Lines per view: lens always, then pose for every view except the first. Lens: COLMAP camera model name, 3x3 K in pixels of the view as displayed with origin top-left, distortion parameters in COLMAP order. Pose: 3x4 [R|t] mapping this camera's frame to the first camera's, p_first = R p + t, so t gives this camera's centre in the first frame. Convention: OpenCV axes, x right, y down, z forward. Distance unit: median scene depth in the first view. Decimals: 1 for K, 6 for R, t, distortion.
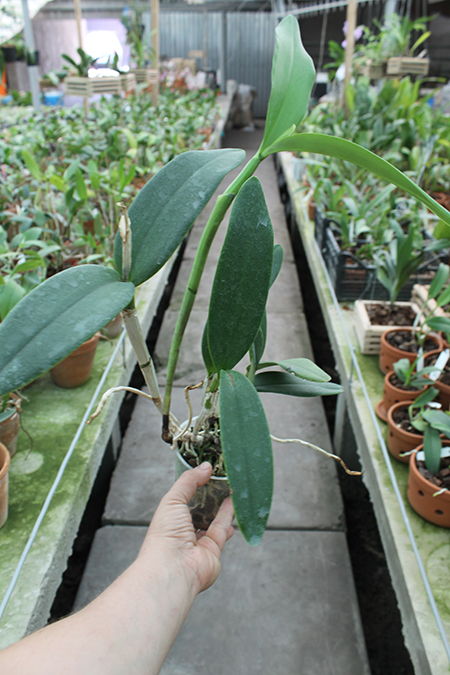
lens RADIAL K [[560.9, 0, 225.0], [0, 560.9, 337.5], [0, 0, 1]] dist [-0.168213, 0.148973]
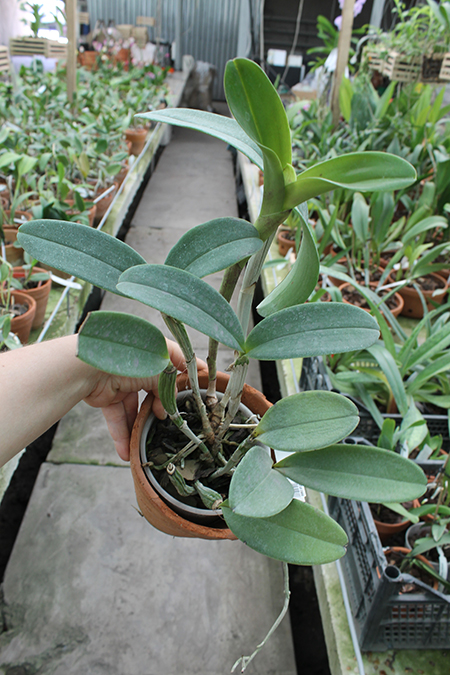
lens RADIAL K [[560.9, 0, 225.0], [0, 560.9, 337.5], [0, 0, 1]] dist [-0.168213, 0.148973]
pose [[0.995424, 0.036328, 0.088387, 0.010949], [-0.039956, 0.998415, 0.039632, -0.068723], [-0.086807, -0.042982, 0.995298, 0.132204]]
